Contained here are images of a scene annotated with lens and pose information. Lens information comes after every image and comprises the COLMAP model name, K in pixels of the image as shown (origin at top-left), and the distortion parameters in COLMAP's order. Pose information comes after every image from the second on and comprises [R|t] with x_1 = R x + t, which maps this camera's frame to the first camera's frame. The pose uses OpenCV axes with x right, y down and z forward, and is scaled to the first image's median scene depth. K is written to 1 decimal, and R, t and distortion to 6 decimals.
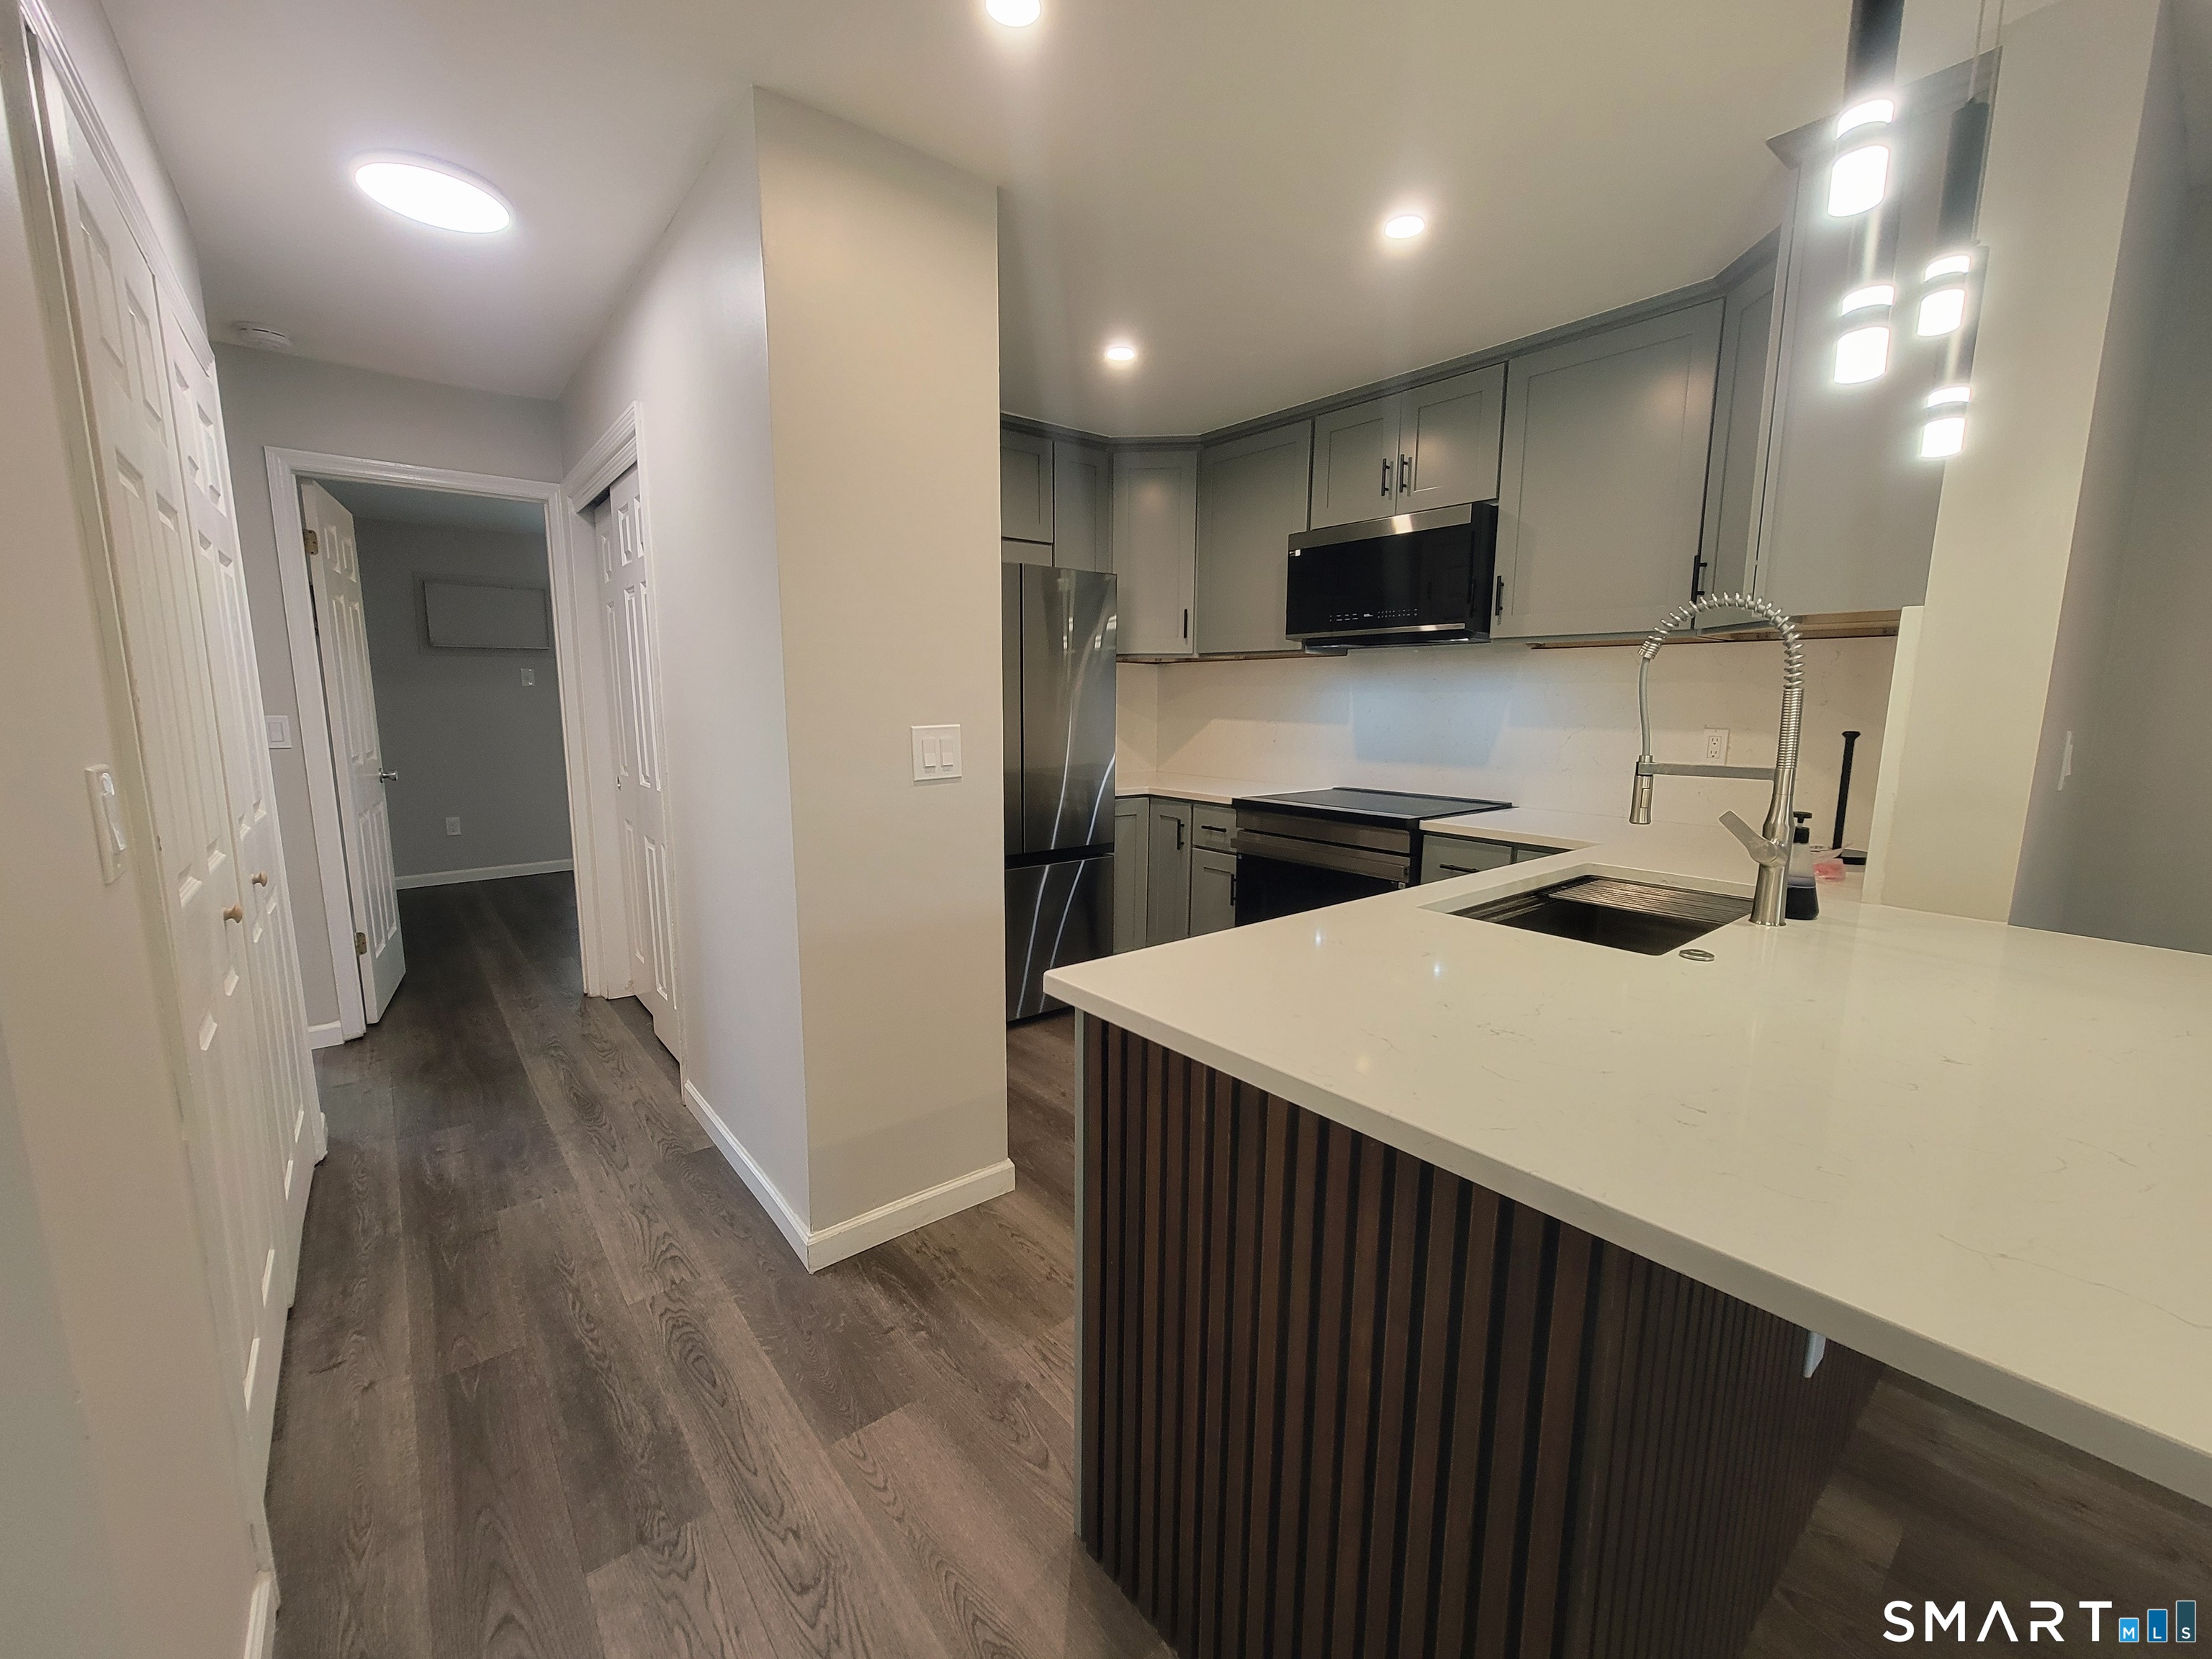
lens RADIAL K [[897.9, 0, 1102.9], [0, 897.9, 835.6], [0, 0, 1]] dist [-0.008645, 0.002648]
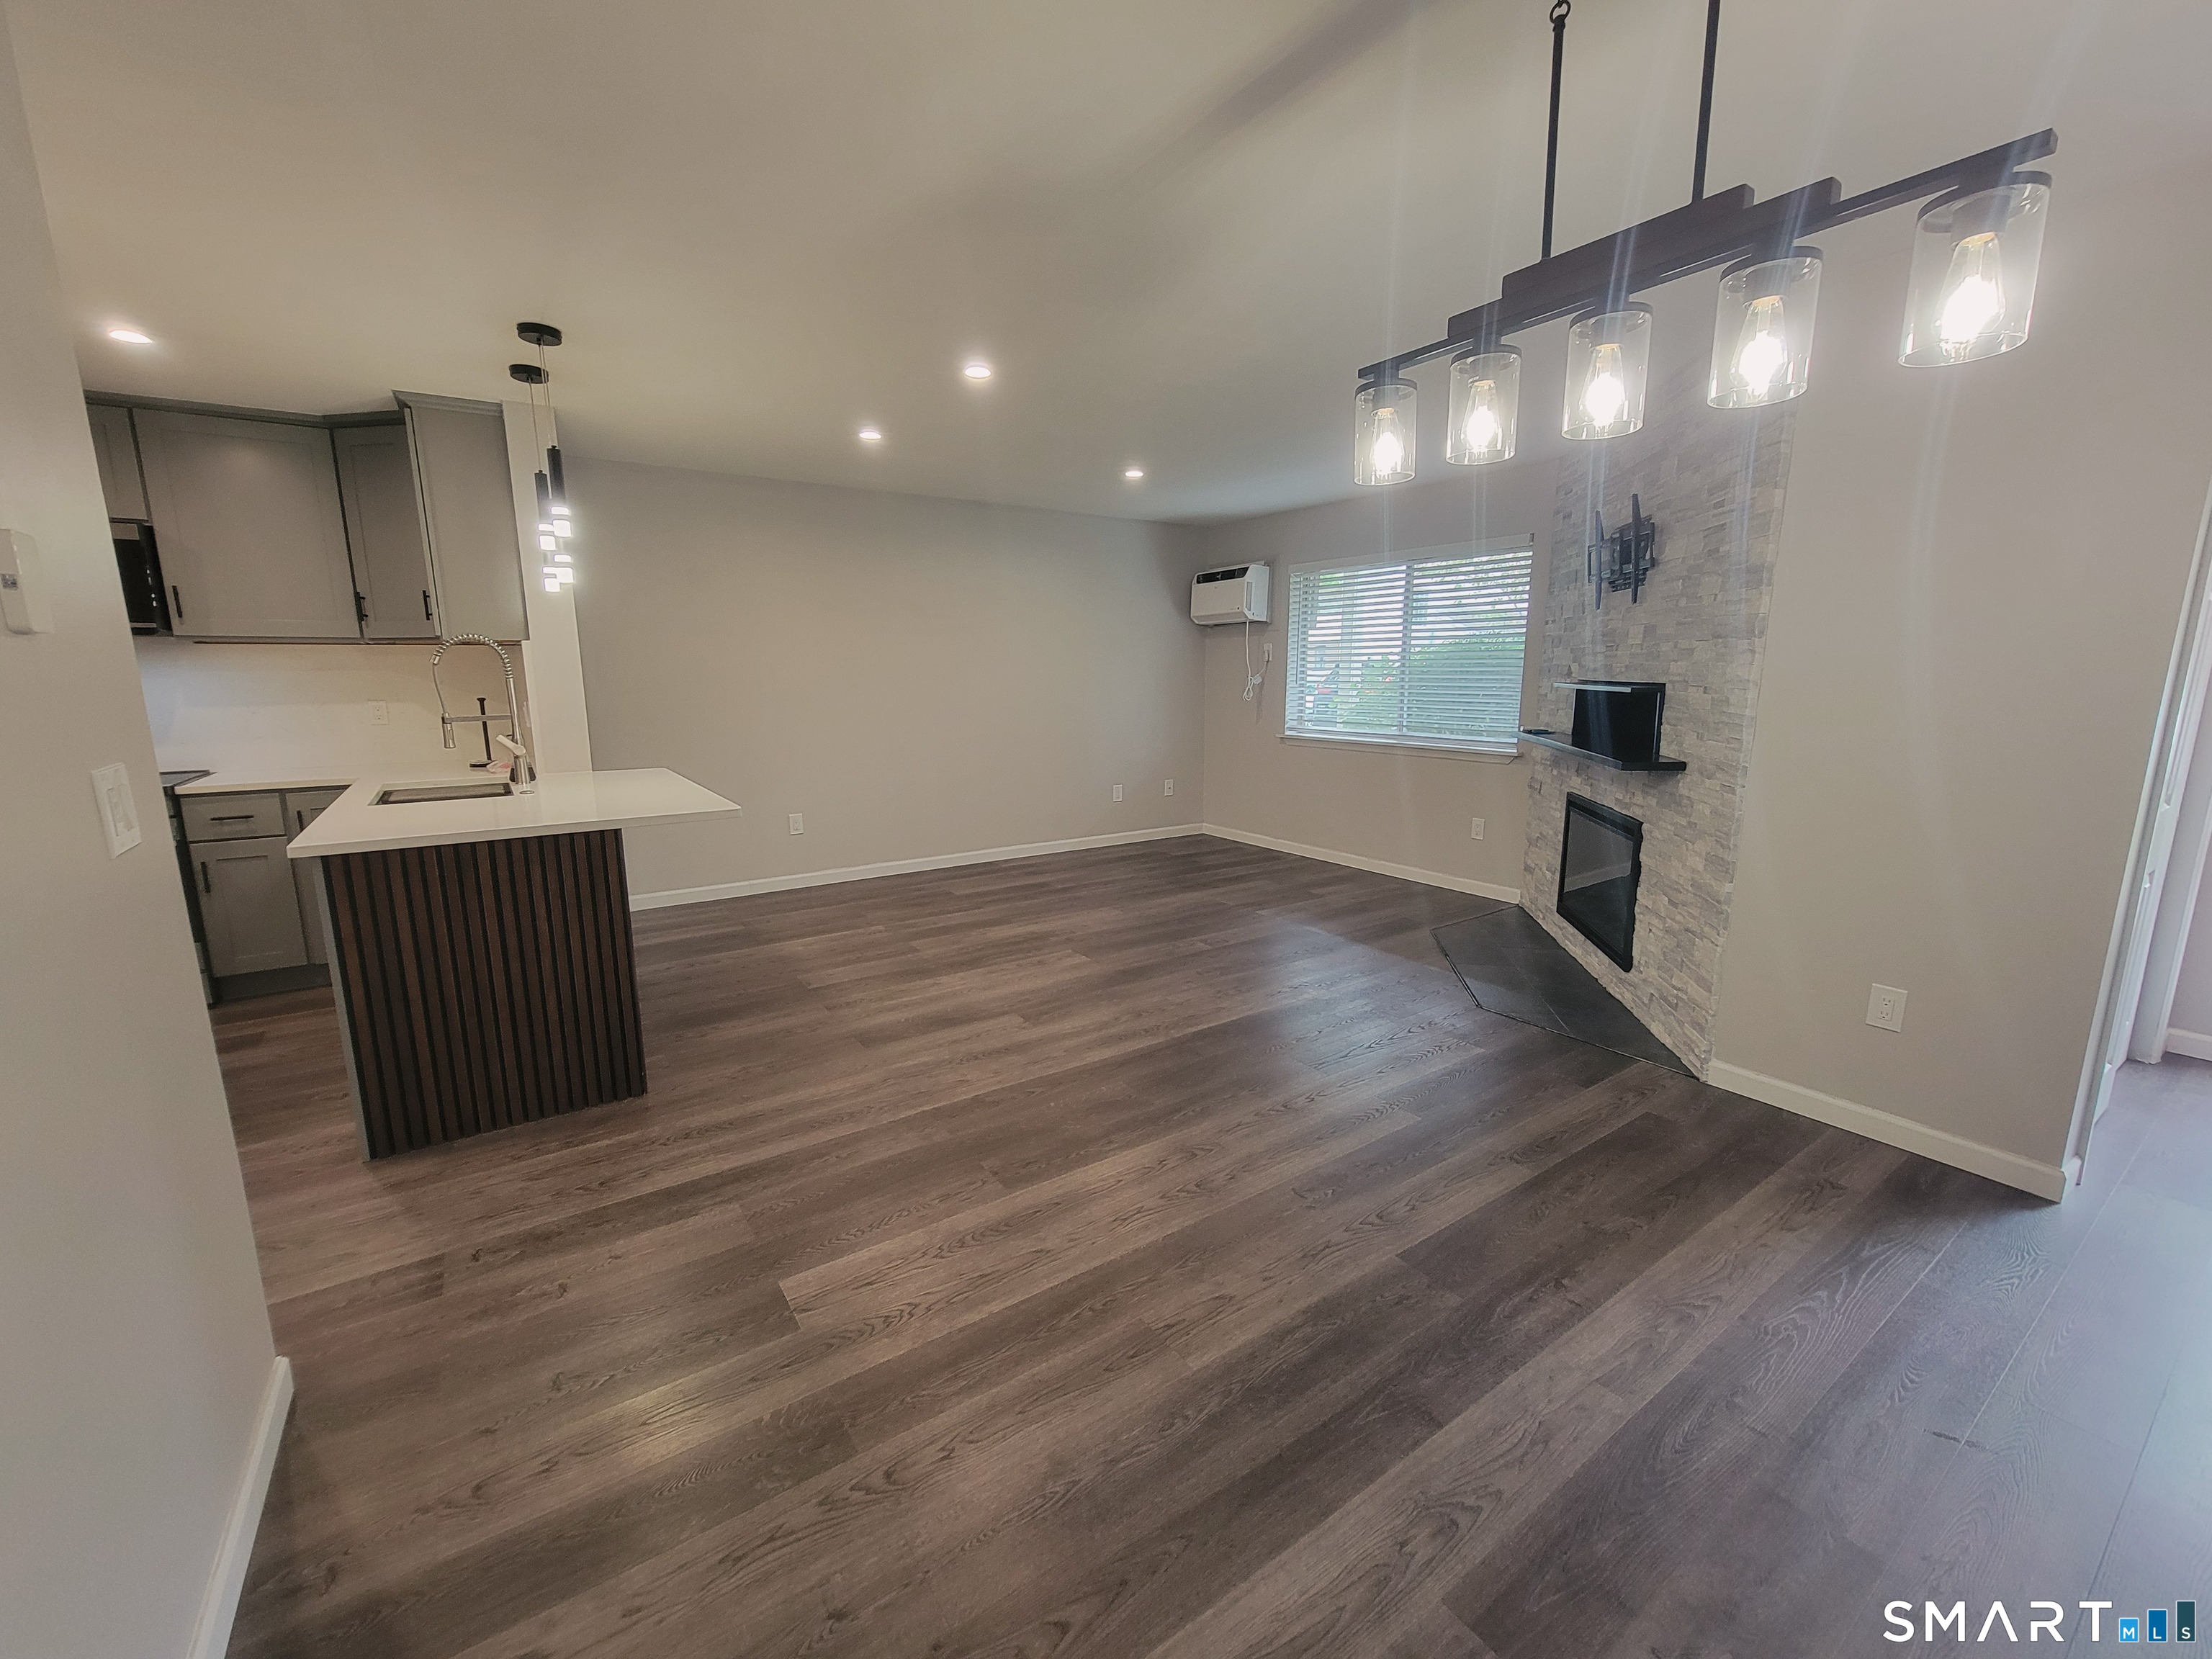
lens RADIAL K [[900.2, 0, 1103.9], [0, 900.2, 836.6], [0, 0, 1]] dist [-0.005963, 0.000060]
pose [[0.077083, -0.189427, 0.978864, -0.666453], [0.156823, 0.971868, 0.175724, 0.029405], [-0.984614, 0.139963, 0.104621, -0.315019]]
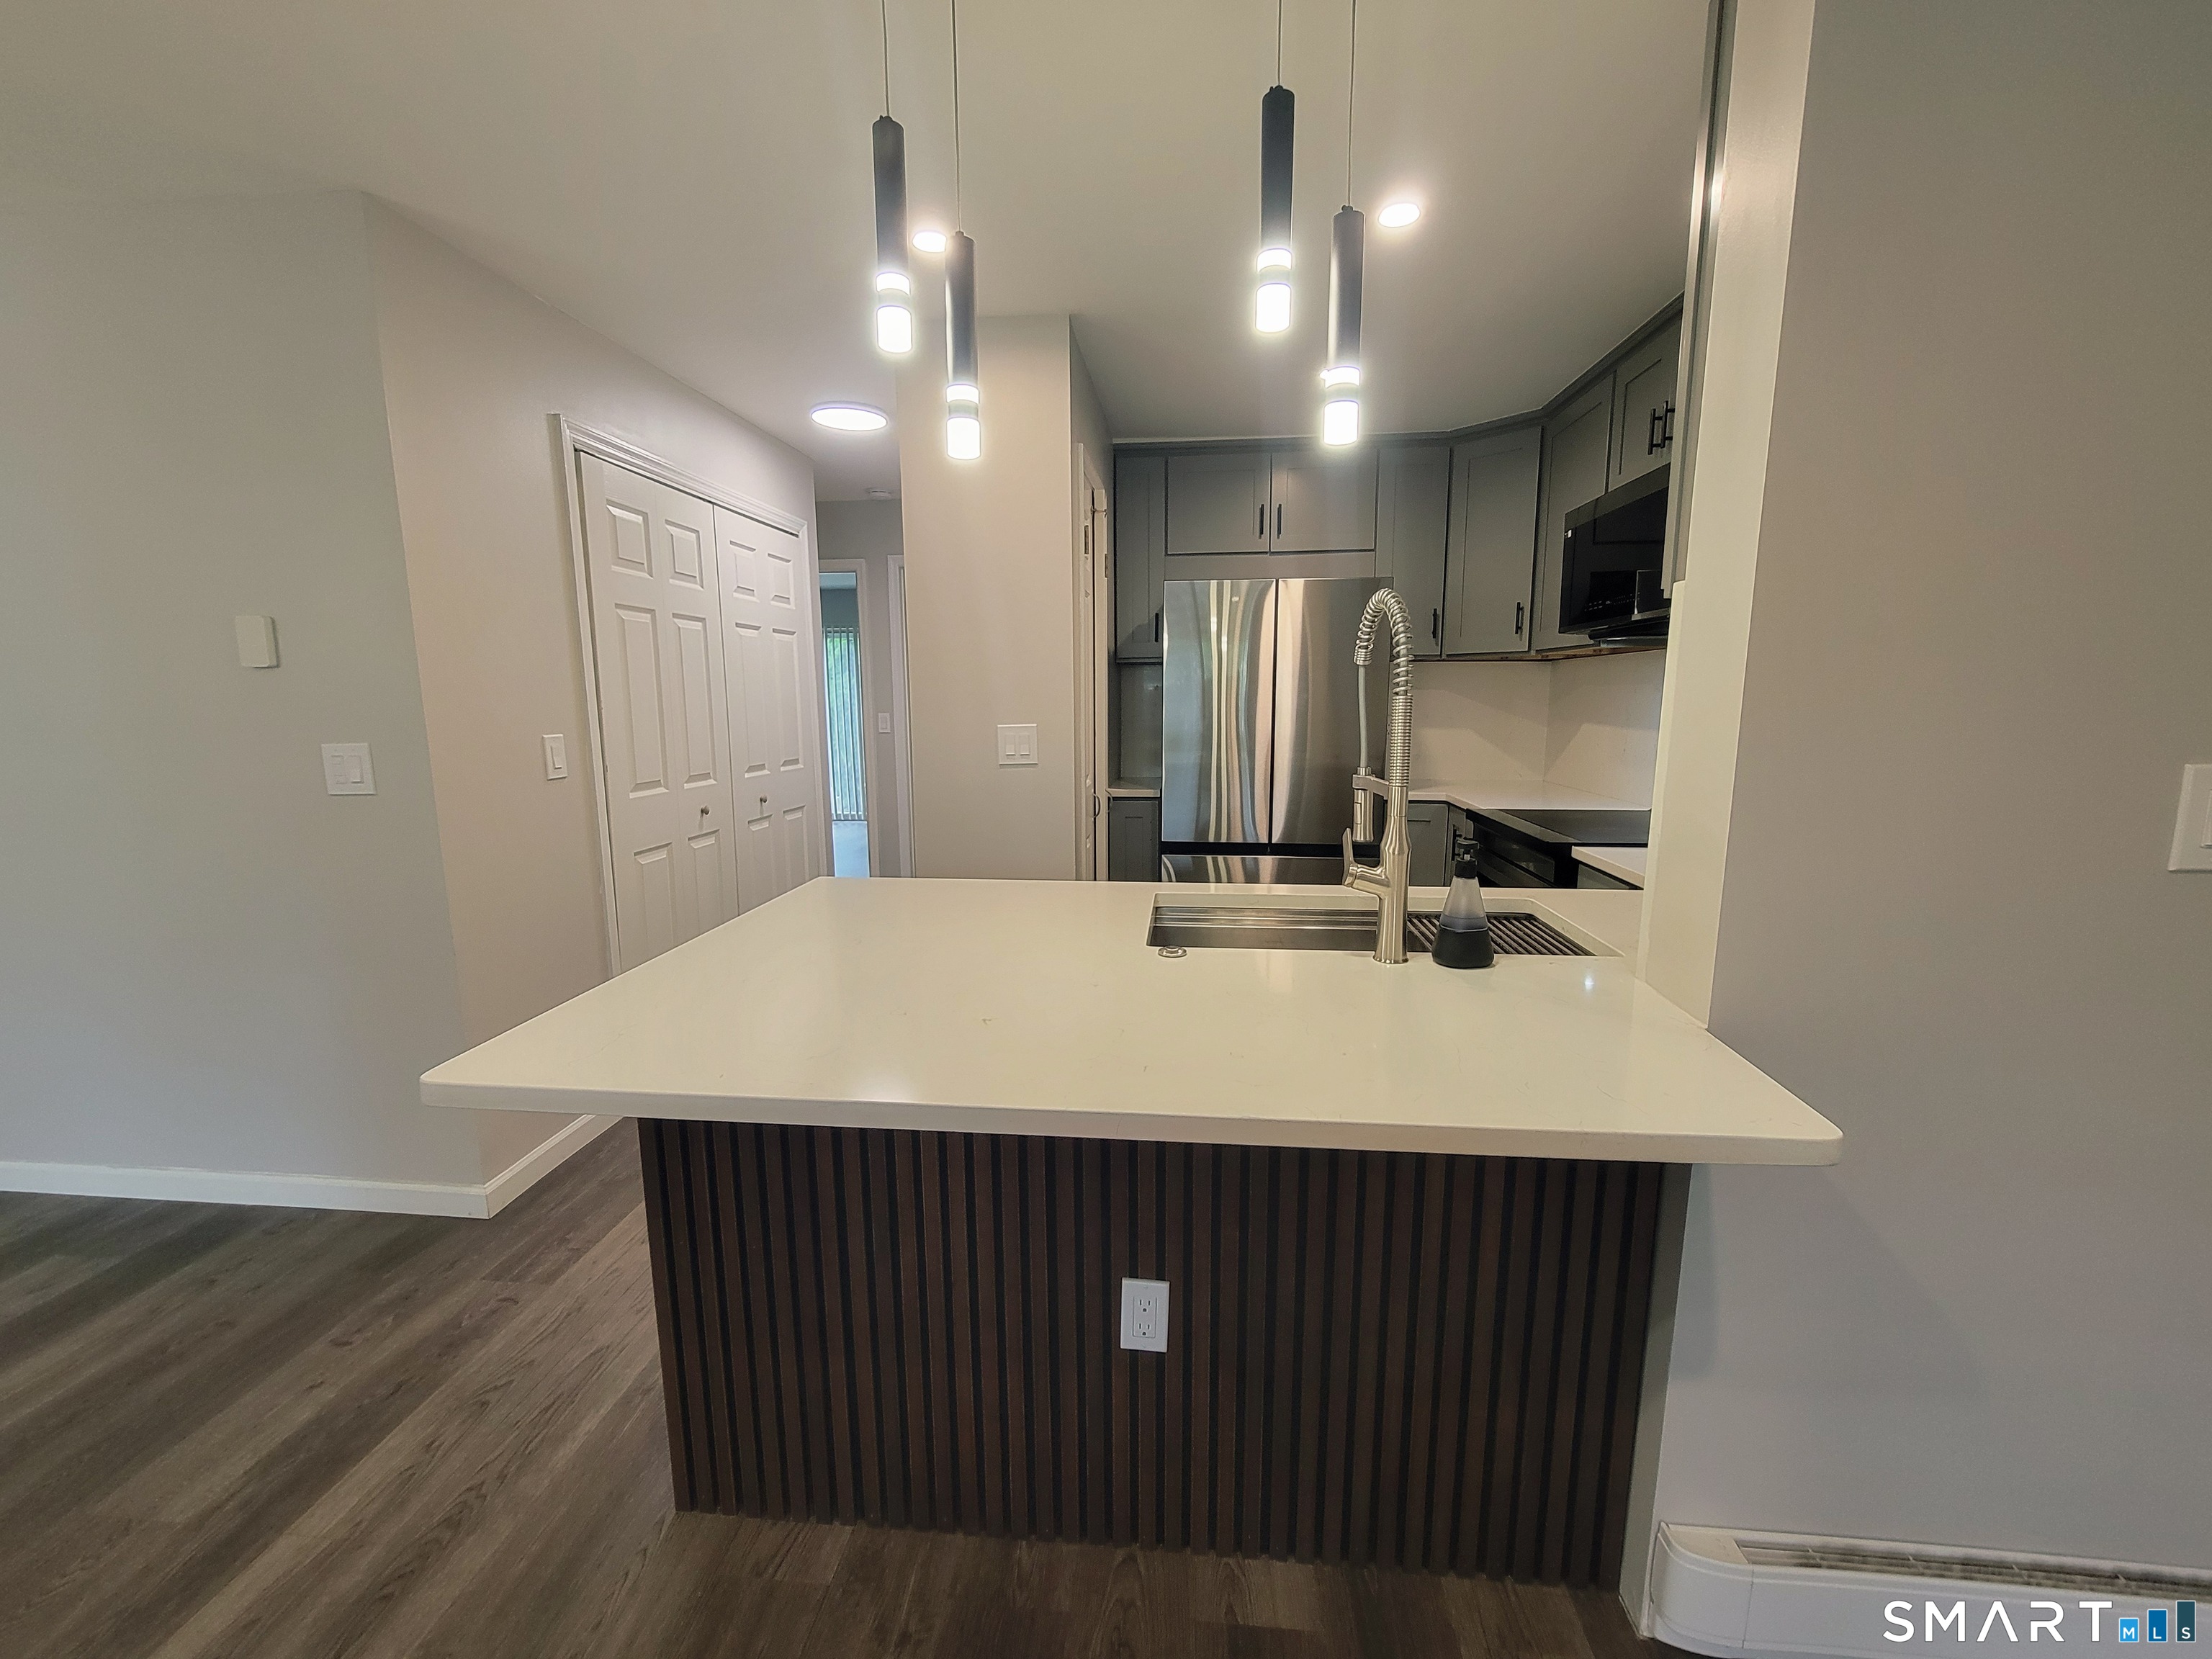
lens RADIAL K [[897.9, 0, 1102.9], [0, 897.9, 835.6], [0, 0, 1]] dist [-0.008645, 0.002648]
pose [[0.709299, 0.100515, -0.697704, 0.563372], [-0.098303, 0.994214, 0.043295, -0.017369], [0.698019, 0.037877, 0.715076, 0.076590]]
